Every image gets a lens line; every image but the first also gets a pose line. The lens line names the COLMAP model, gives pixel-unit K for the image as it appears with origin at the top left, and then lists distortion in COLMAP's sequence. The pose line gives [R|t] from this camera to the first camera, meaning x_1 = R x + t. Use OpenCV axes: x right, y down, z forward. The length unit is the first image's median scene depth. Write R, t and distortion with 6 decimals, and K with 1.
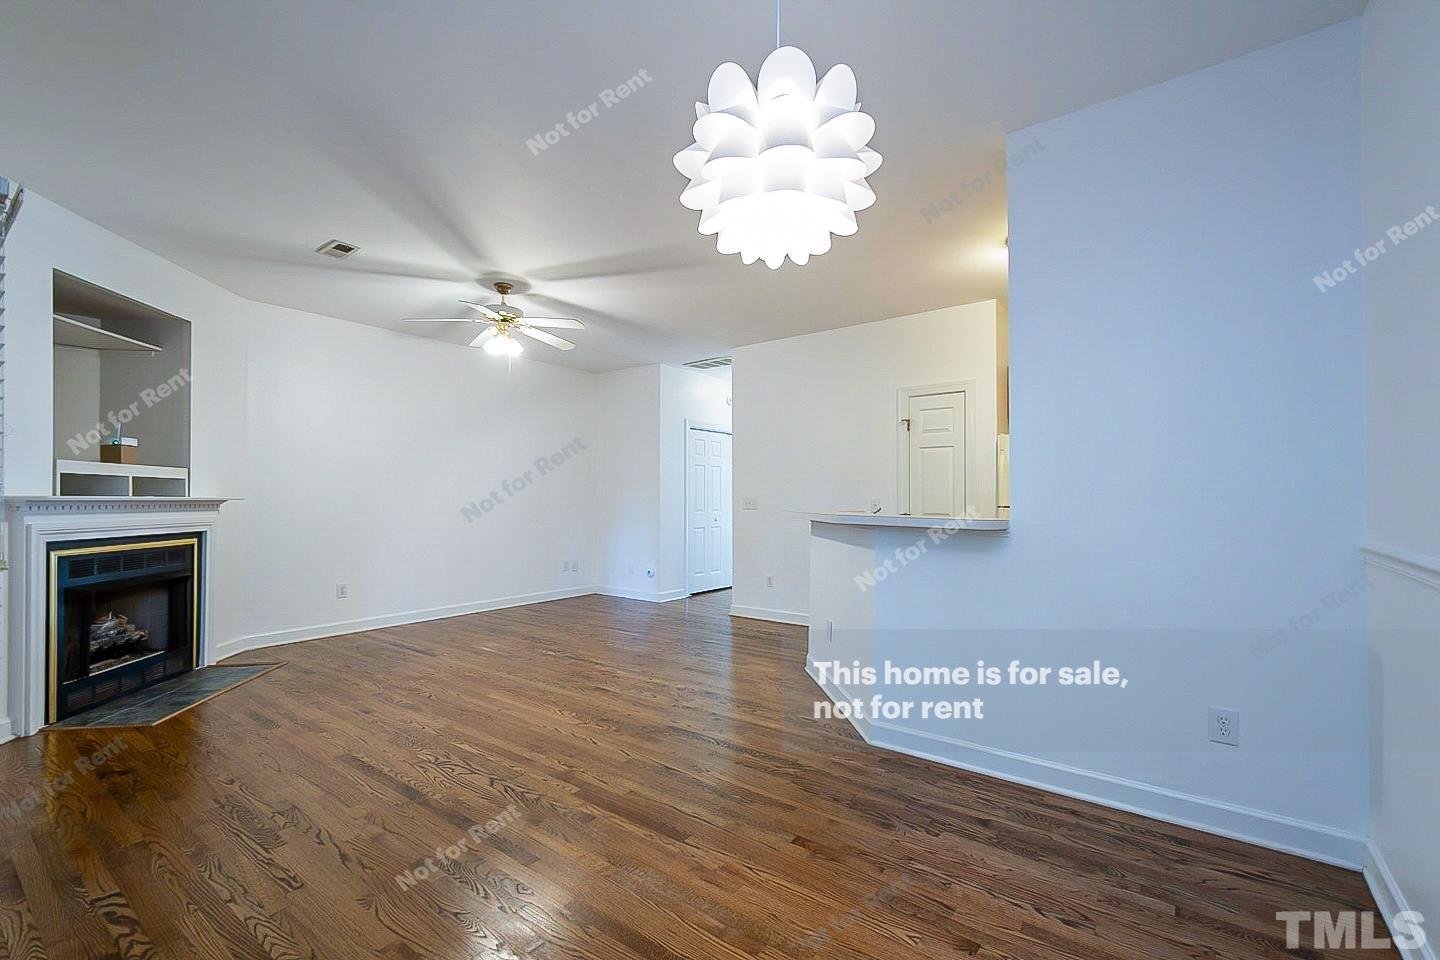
lens RADIAL K [[626.2, 0, 722.3], [0, 626.2, 490.0], [0, 0, 1]] dist [0.009662, -0.000959]
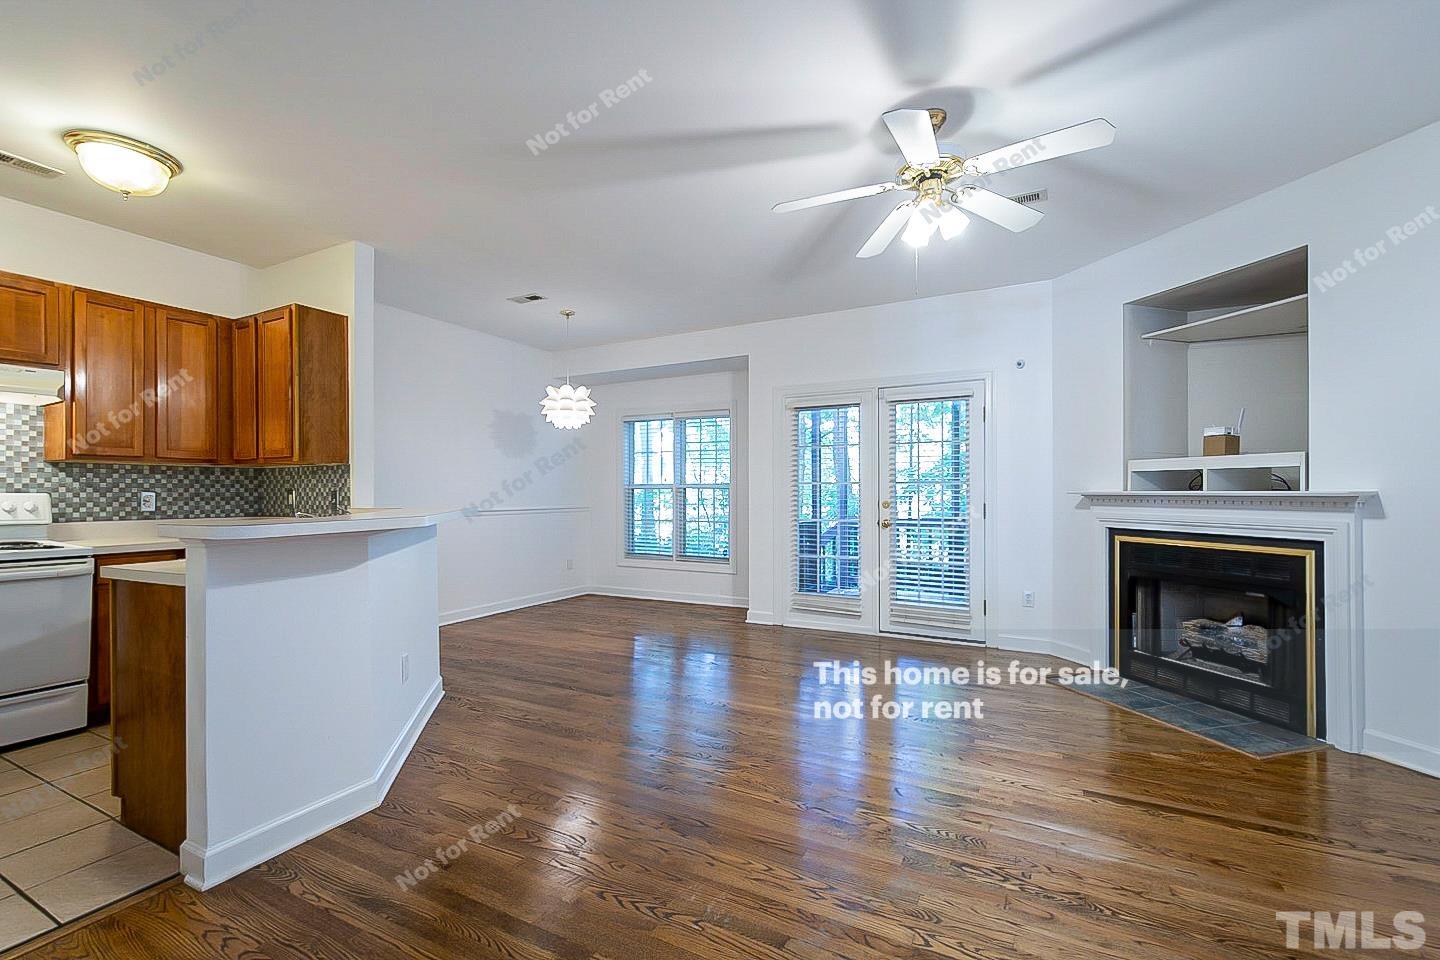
lens RADIAL K [[626.2, 0, 722.3], [0, 626.2, 490.0], [0, 0, 1]] dist [0.009662, -0.000959]
pose [[-0.988115, -0.000803, -0.153713, -0.082076], [0.001808, 0.999856, -0.016849, 0.020989], [0.153705, -0.016926, -0.987972, 1.648201]]
